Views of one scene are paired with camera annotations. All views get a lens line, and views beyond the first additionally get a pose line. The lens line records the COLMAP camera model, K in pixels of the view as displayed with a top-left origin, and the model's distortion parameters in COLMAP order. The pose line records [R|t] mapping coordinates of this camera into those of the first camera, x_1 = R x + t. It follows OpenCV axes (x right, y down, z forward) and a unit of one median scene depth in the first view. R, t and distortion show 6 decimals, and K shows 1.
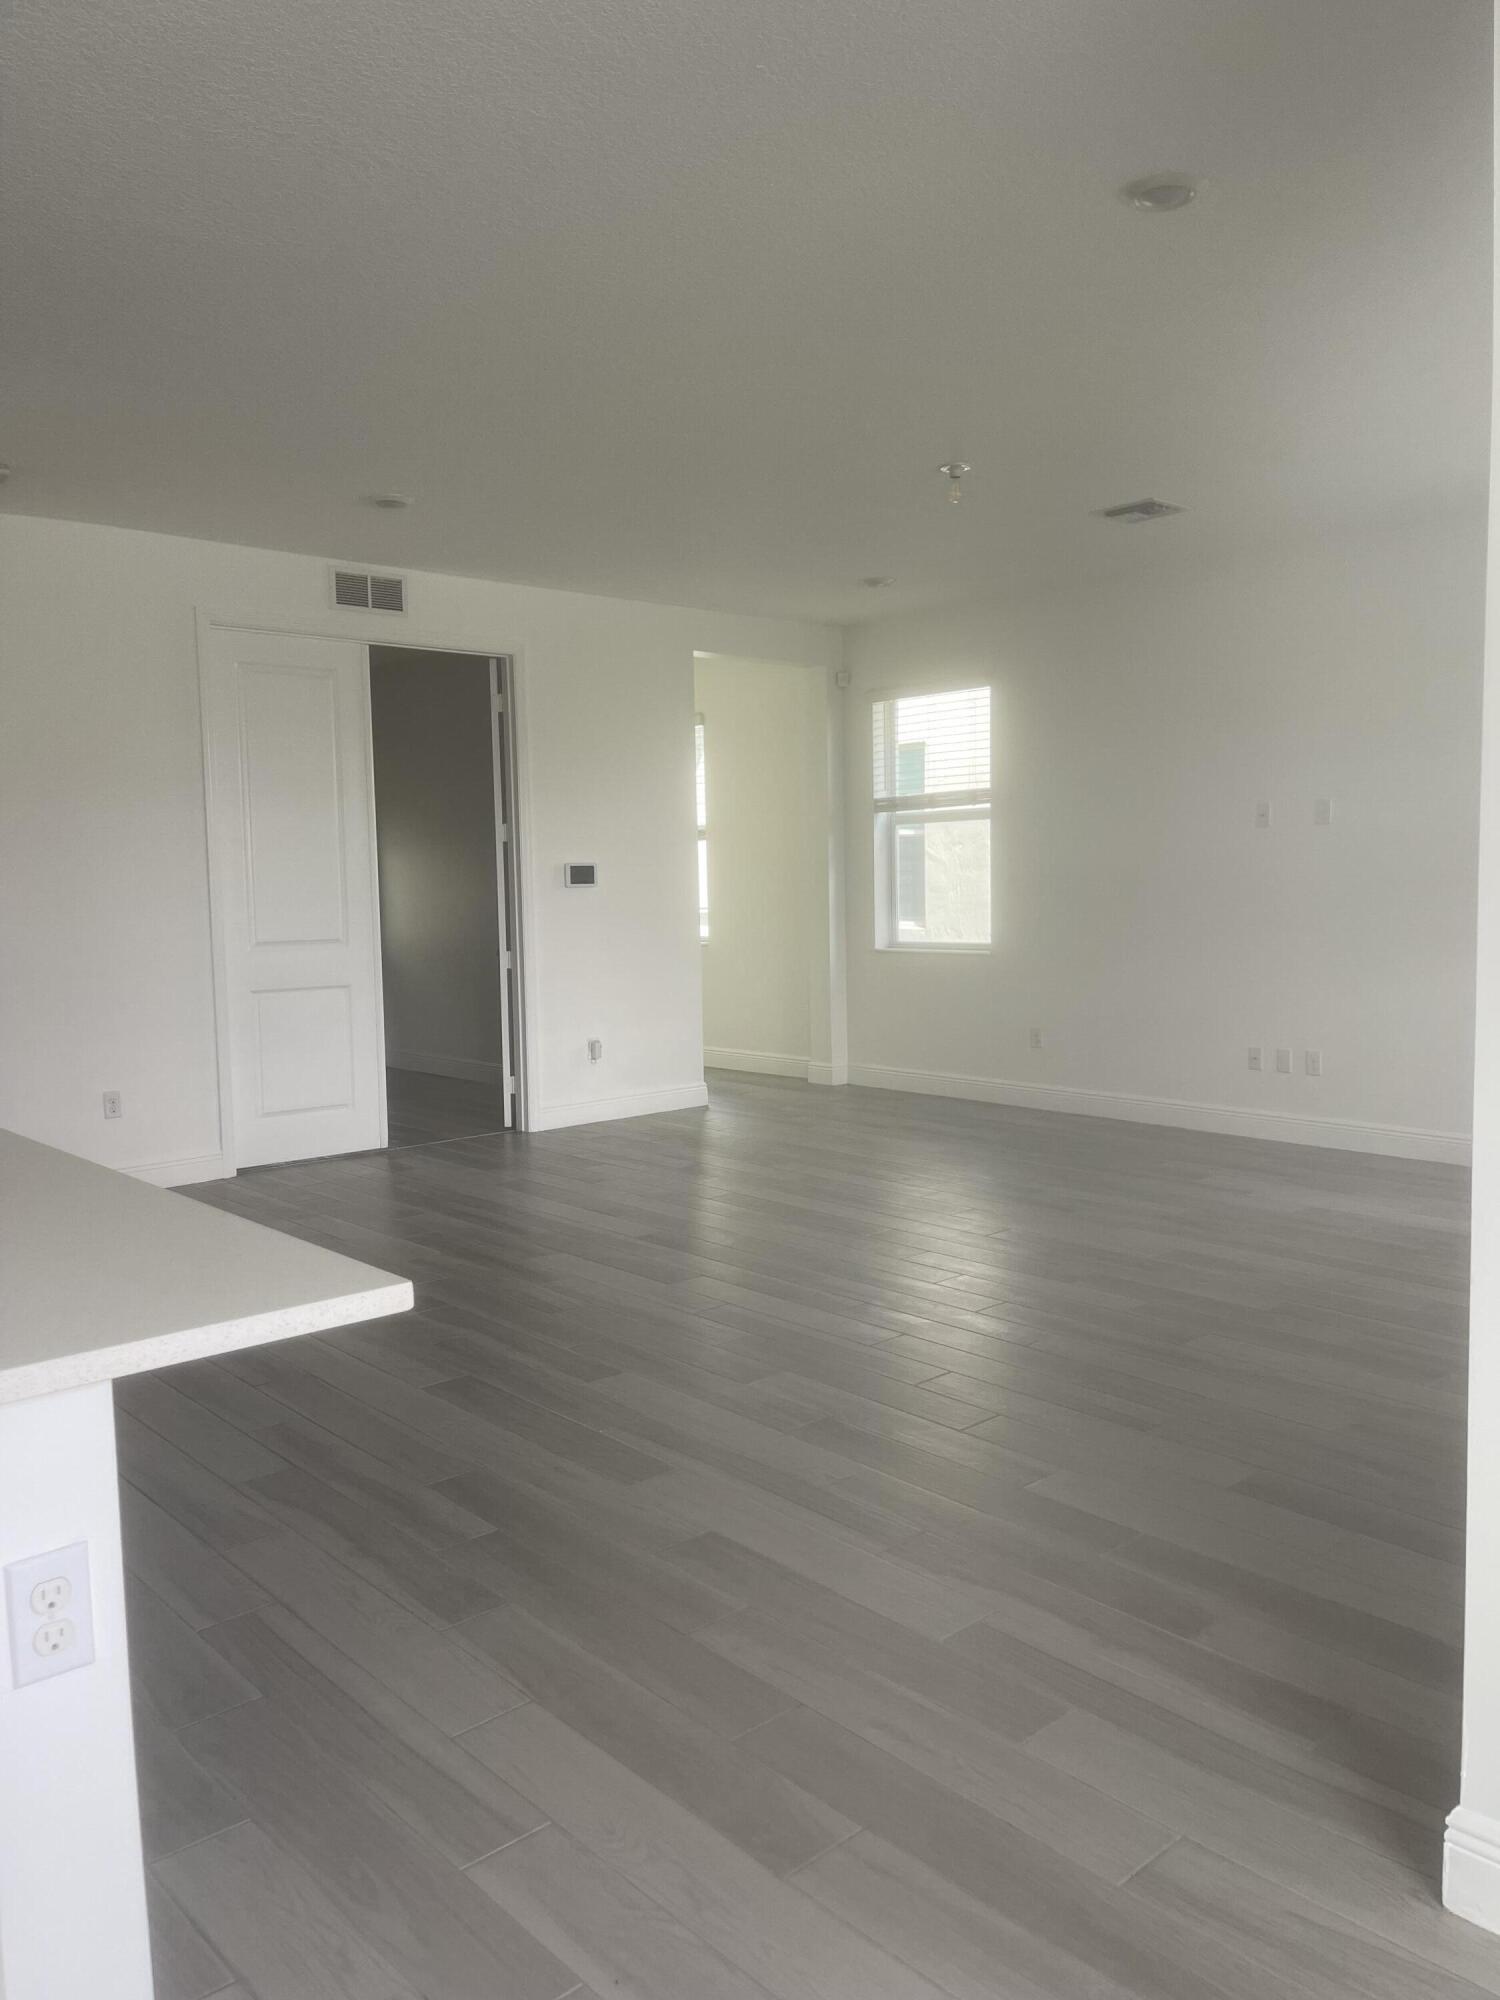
lens RADIAL K [[1507.1, 0, 751.3], [0, 1507.1, 1016.4], [0, 0, 1]] dist [0.073133, -0.108119]
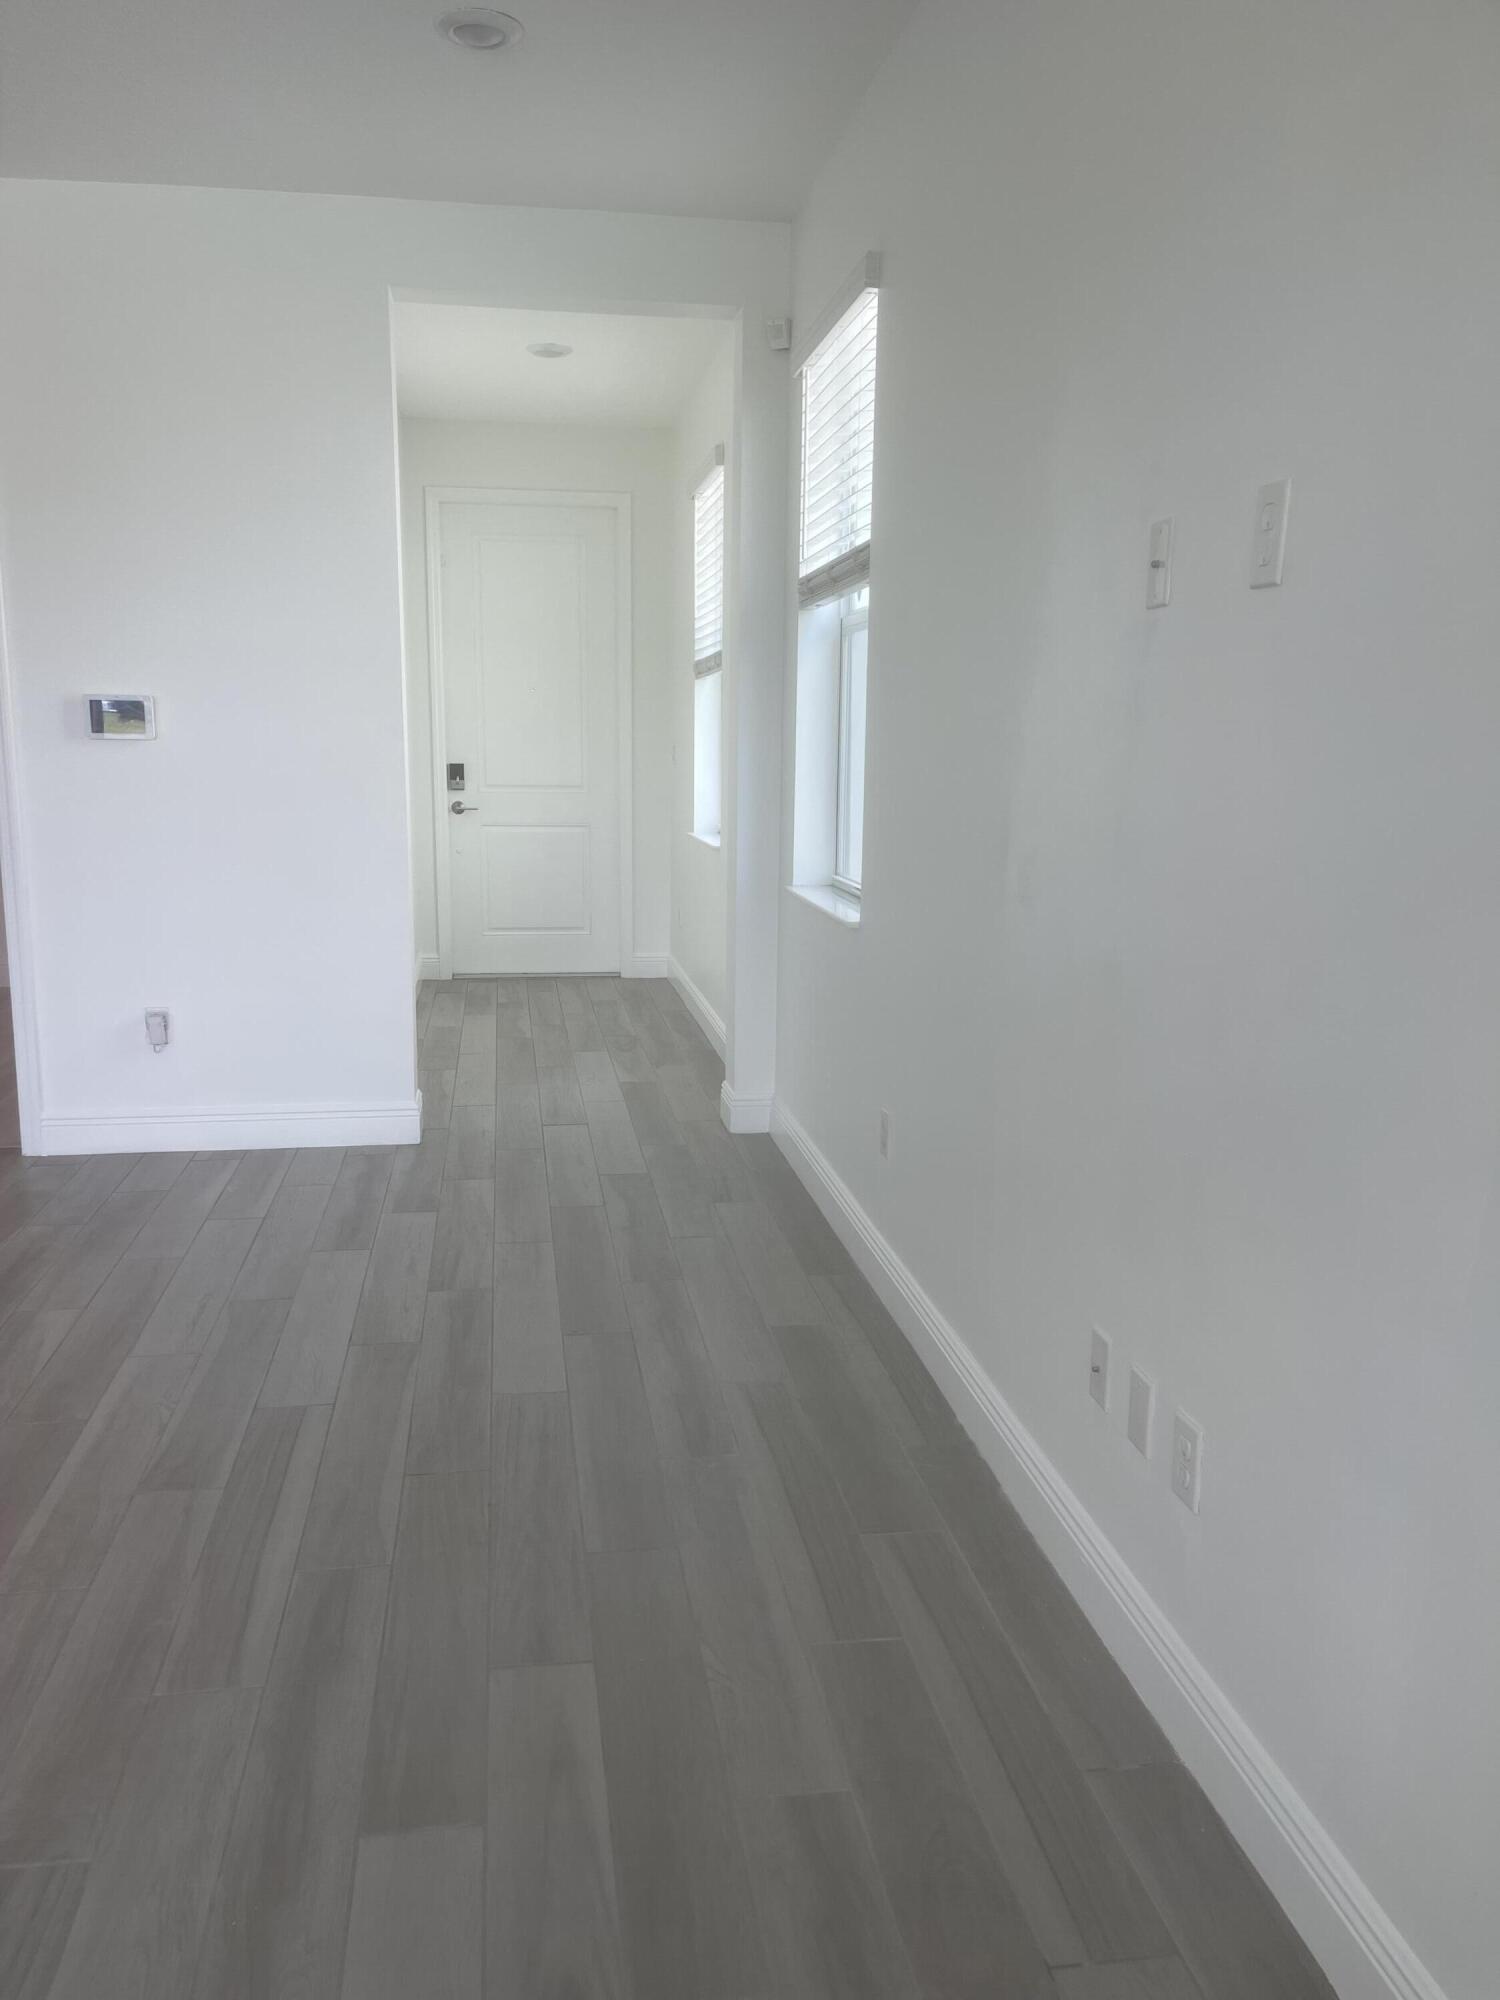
lens RADIAL K [[1492.7, 0, 750.6], [0, 1492.7, 1018.9], [0, 0, 1]] dist [0.074479, -0.099195]
pose [[0.833785, 0.130317, -0.536488, 0.370551], [-0.076254, 0.989612, 0.121874, -0.064946], [0.546797, -0.060707, 0.835061, 0.612743]]
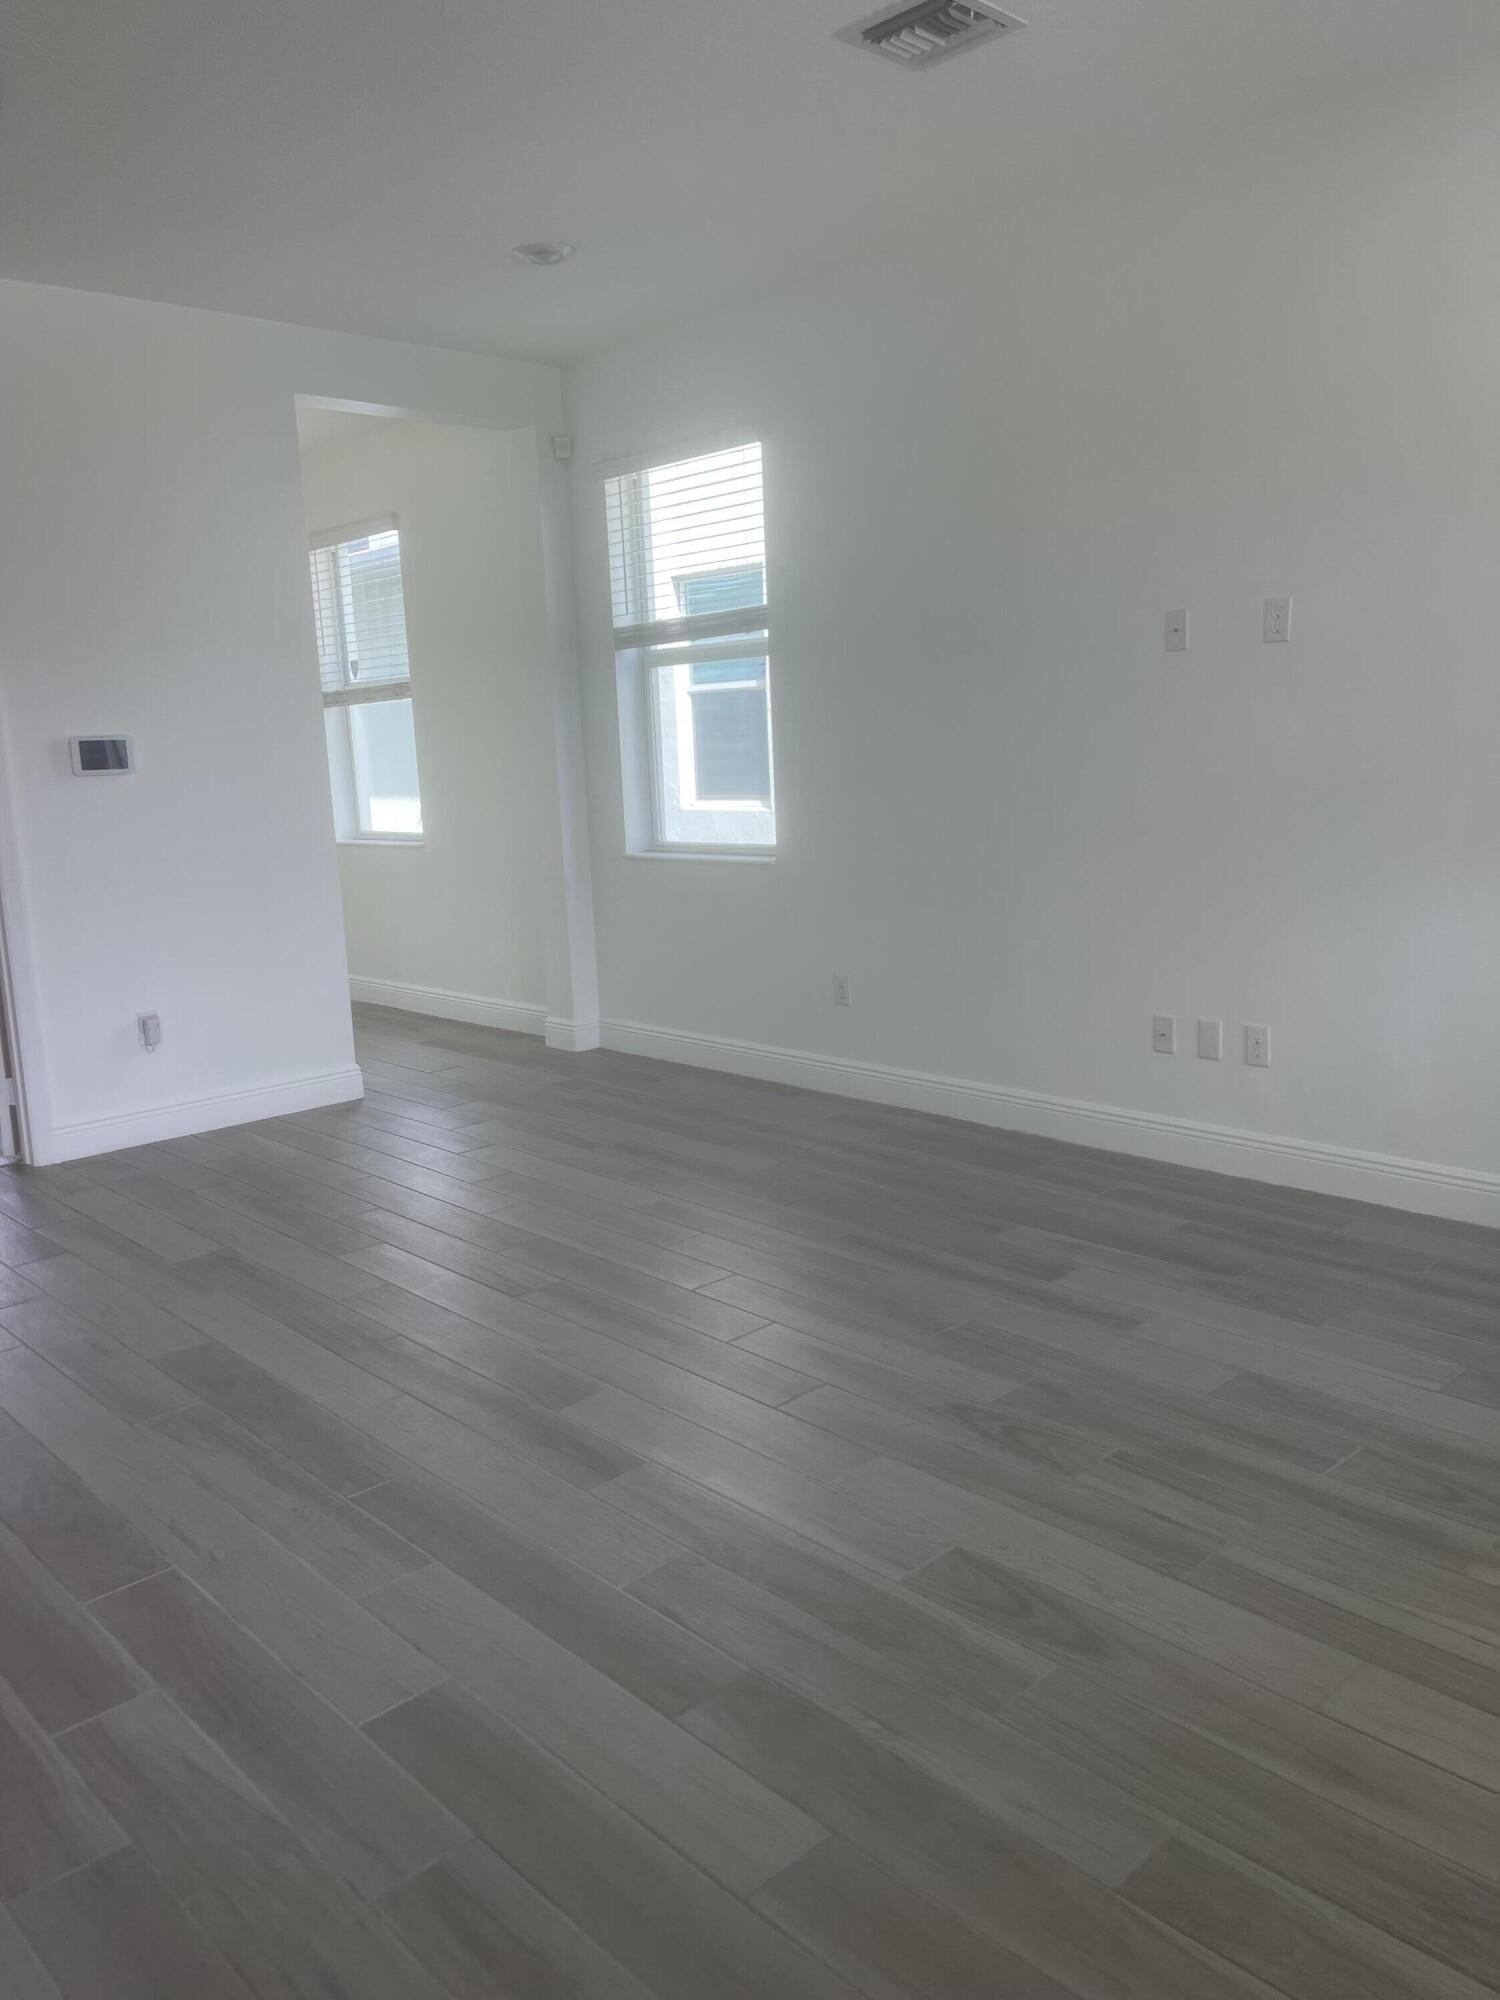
lens RADIAL K [[1497.1, 0, 728.4], [0, 1497.1, 1021.9], [0, 0, 1]] dist [0.014066, 0.005675]
pose [[0.999676, -0.024692, 0.006237, 0.131521], [0.024008, 0.995396, 0.092793, -0.032920], [-0.008499, -0.092613, 0.995666, 0.343398]]
